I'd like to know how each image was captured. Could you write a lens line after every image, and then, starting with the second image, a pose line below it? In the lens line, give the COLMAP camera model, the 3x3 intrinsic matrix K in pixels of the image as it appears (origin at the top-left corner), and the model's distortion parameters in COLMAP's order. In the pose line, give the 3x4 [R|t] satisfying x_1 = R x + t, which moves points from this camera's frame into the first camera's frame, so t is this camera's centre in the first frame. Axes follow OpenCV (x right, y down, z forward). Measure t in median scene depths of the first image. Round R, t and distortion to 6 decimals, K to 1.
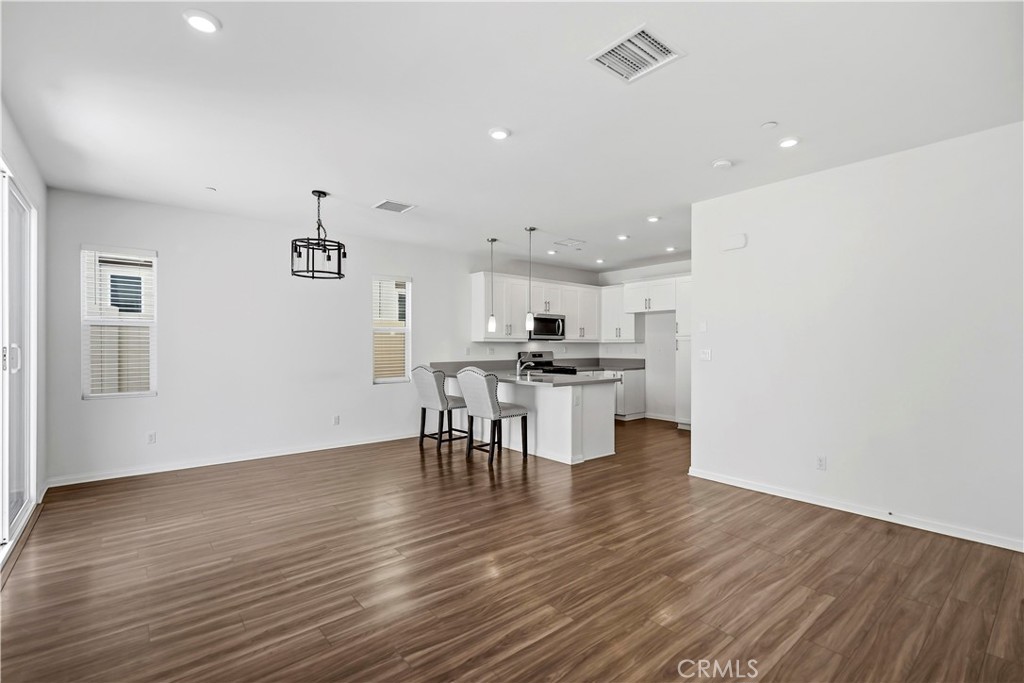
lens RADIAL K [[460.1, 0, 515.9], [0, 460.1, 345.9], [0, 0, 1]] dist [-0.001965, 0.000410]
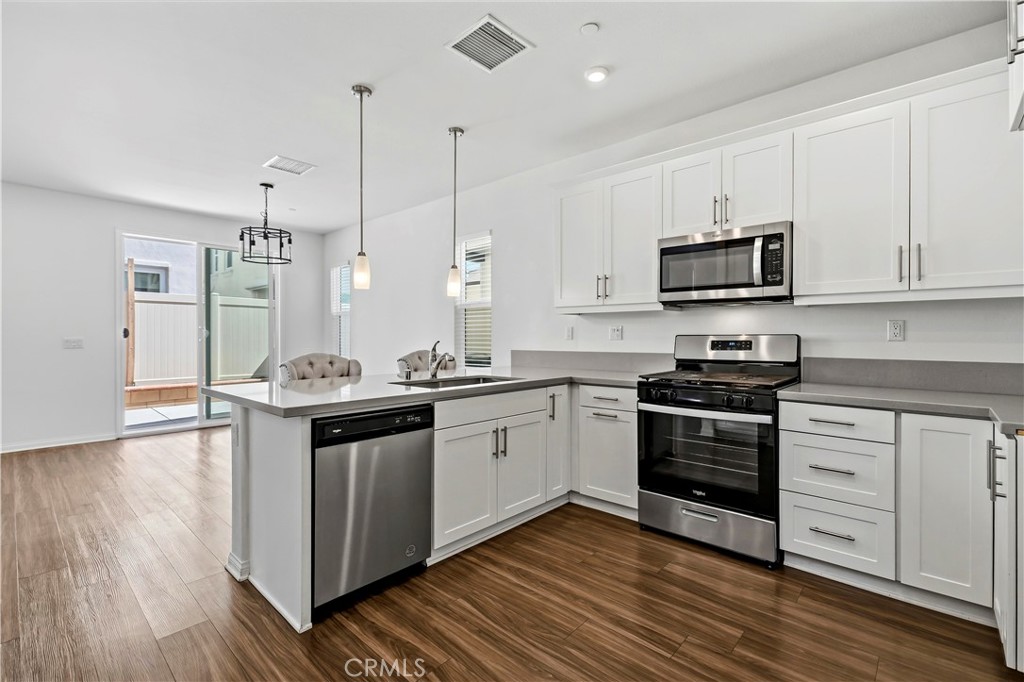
lens RADIAL K [[460.1, 0, 513.7], [0, 460.1, 327.9], [0, 0, 1]] dist [-0.001965, 0.000410]
pose [[0.131331, -0.014762, -0.991229, 0.432991], [-0.000435, 0.999888, -0.014948, 0.013793], [0.991338, 0.002394, 0.131310, 0.845701]]
